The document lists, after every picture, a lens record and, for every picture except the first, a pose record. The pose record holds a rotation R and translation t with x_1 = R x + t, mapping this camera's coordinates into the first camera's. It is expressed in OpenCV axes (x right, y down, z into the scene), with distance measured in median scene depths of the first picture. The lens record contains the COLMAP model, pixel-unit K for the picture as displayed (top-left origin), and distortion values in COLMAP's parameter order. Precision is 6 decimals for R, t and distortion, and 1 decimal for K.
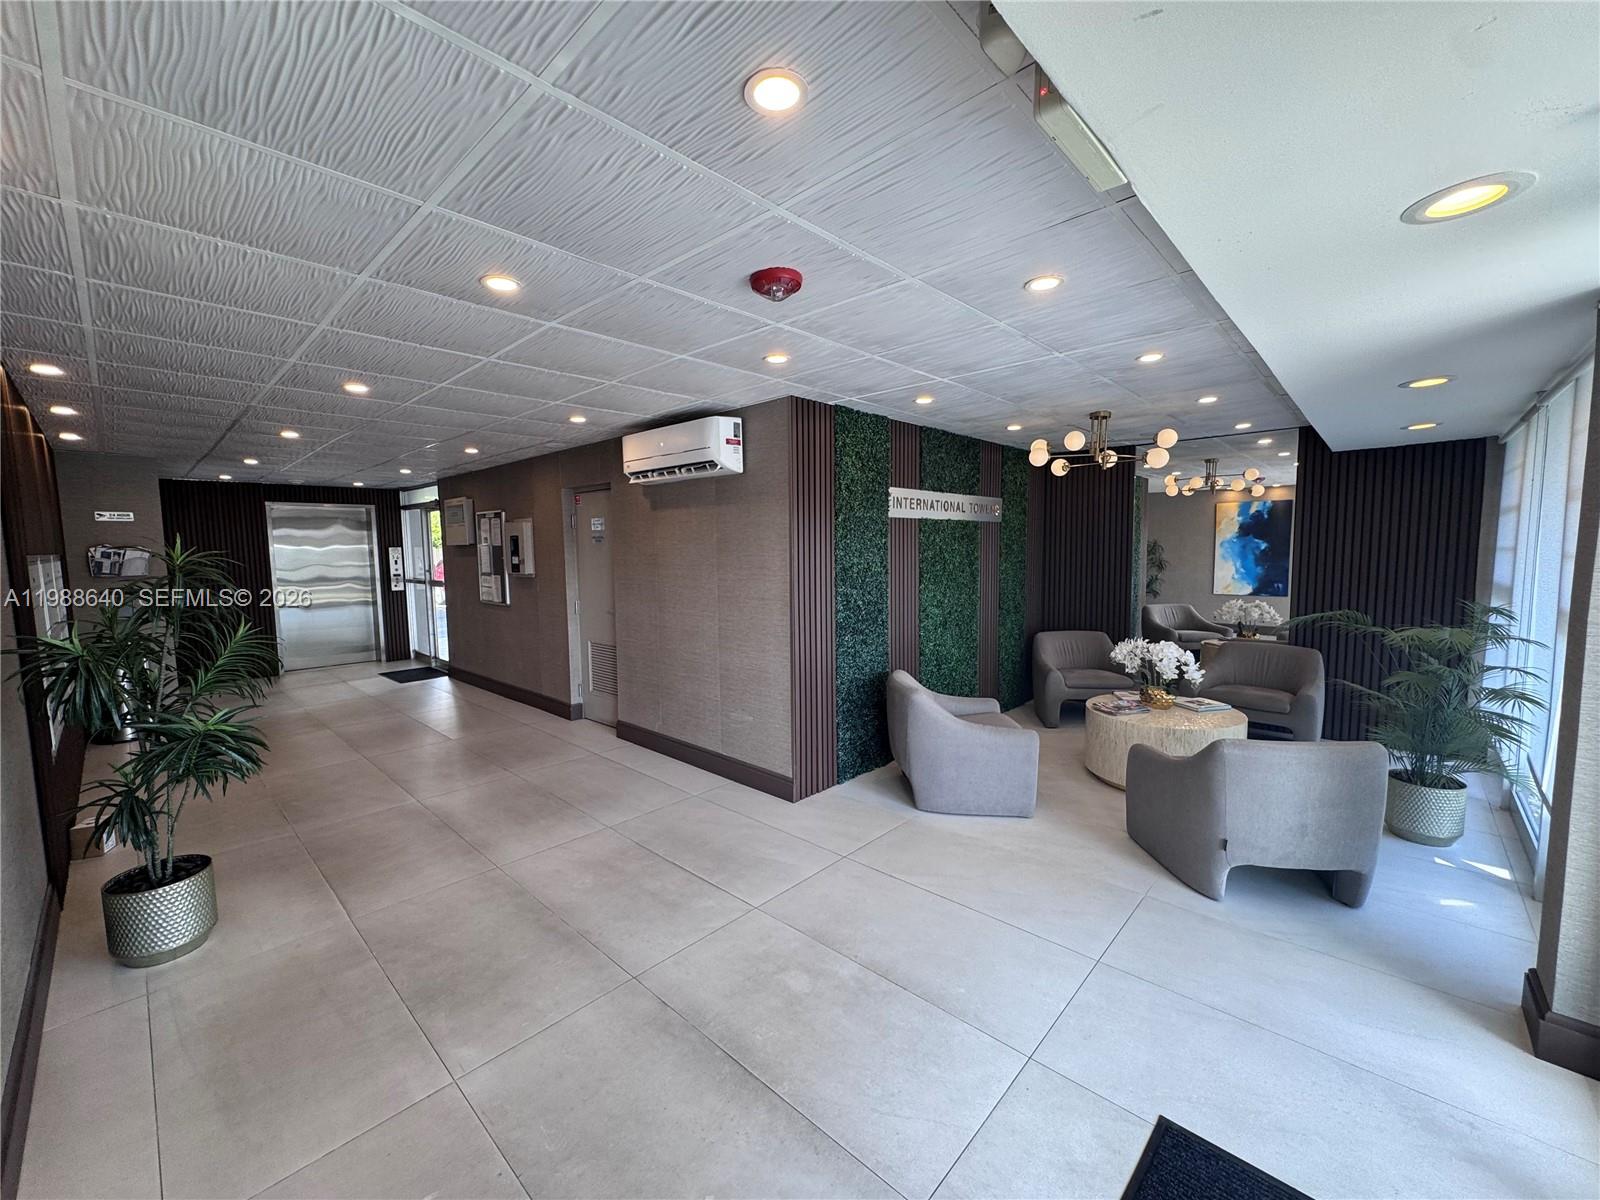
lens RADIAL K [[637.8, 0, 800.0], [0, 637.8, 600.0], [0, 0, 1]] dist [-0.009111, 0.000177]
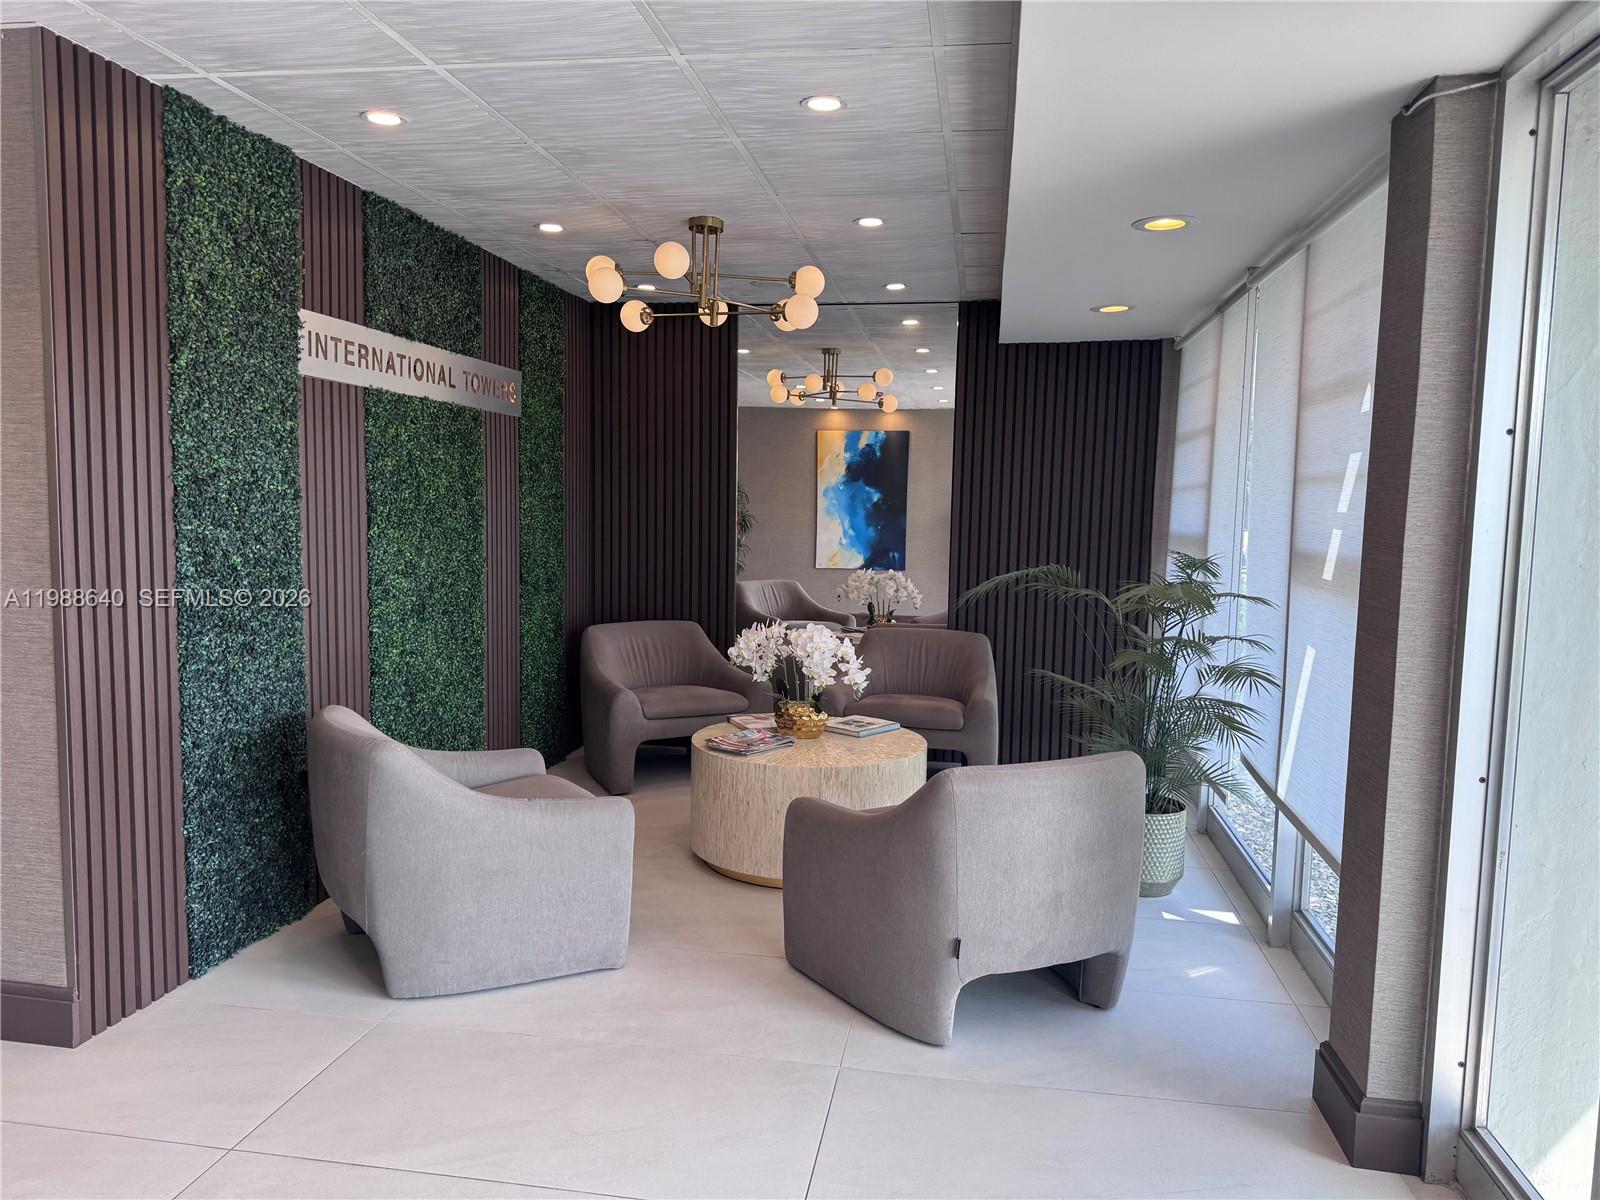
lens RADIAL K [[1121.4, 0, 796.9], [0, 1121.4, 607.7], [0, 0, 1]] dist [0.071423, -0.102294]
pose [[0.830772, -0.022277, 0.556167, -0.021332], [0.015266, 0.999735, 0.017240, 0.030524], [-0.556403, -0.005832, 0.830892, 0.134880]]
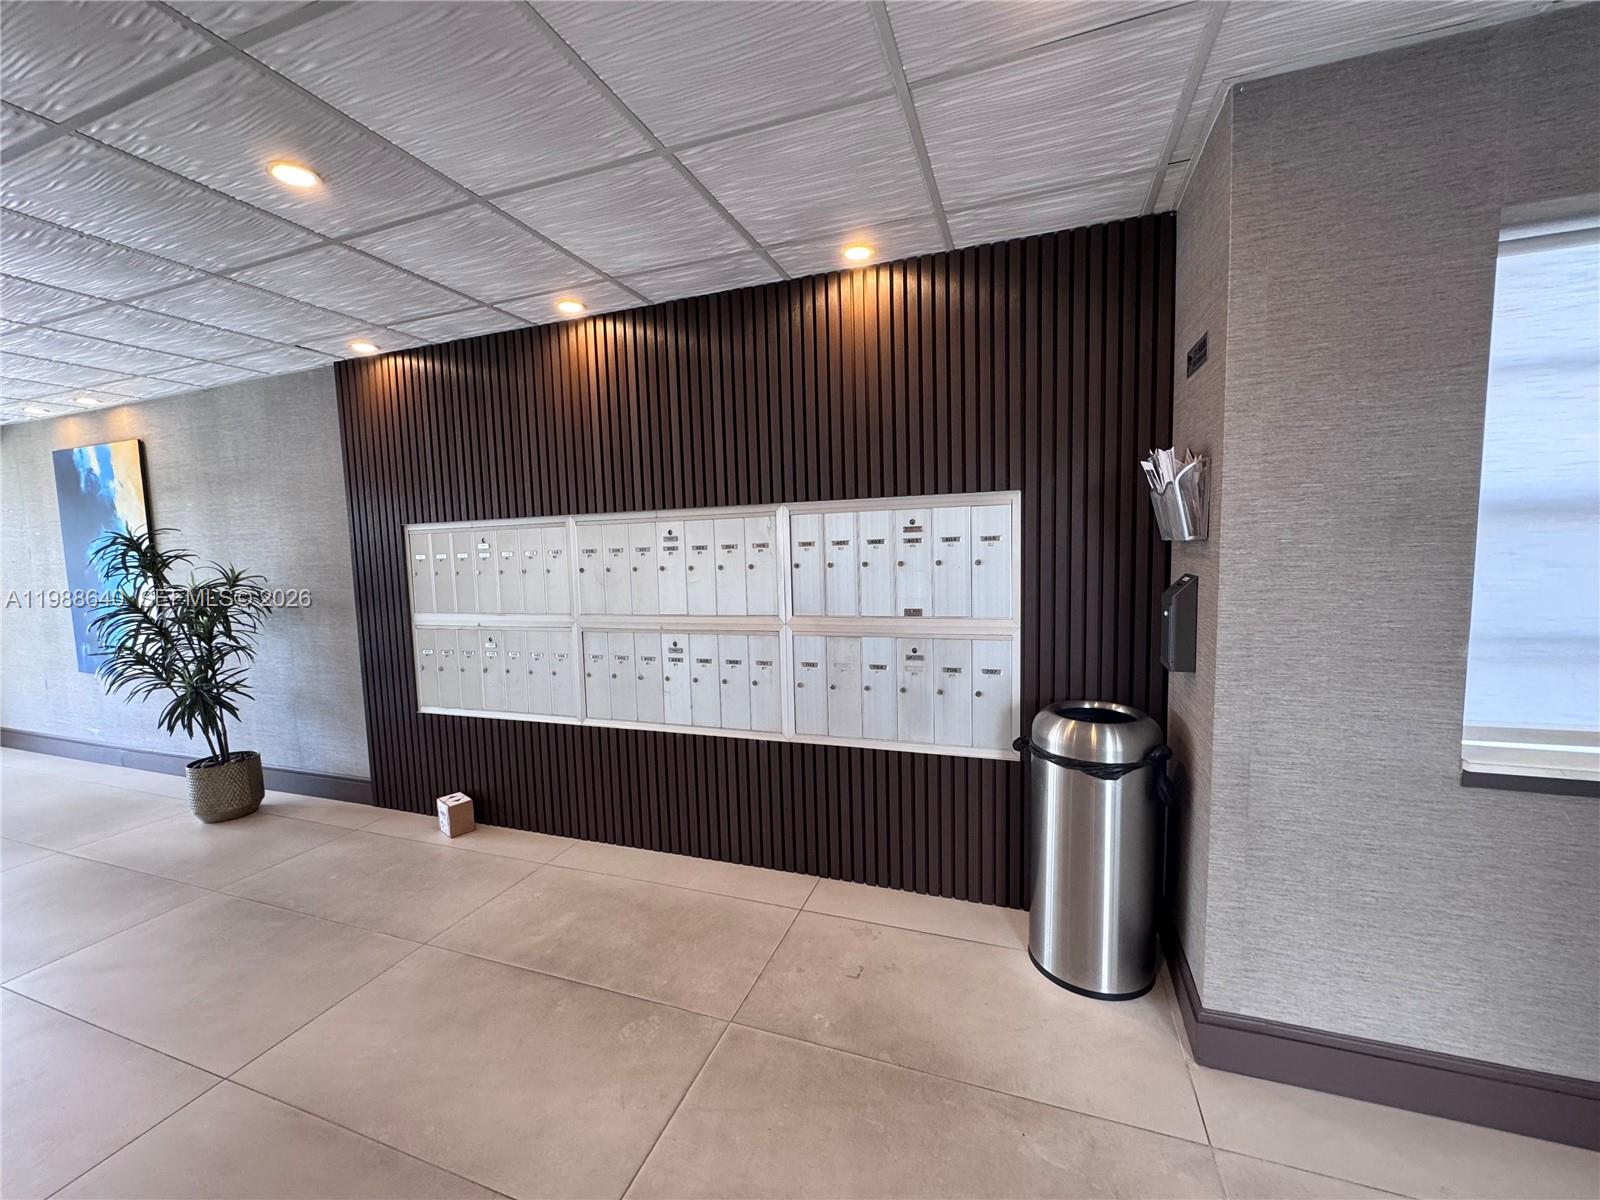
lens RADIAL K [[637.8, 0, 800.0], [0, 637.8, 600.0], [0, 0, 1]] dist [-0.009111, 0.000177]
pose [[-0.918793, 0.072587, -0.388008, -1.044537], [0.003960, 0.984593, 0.174817, -0.100973], [0.394719, 0.159084, -0.904925, 1.700263]]
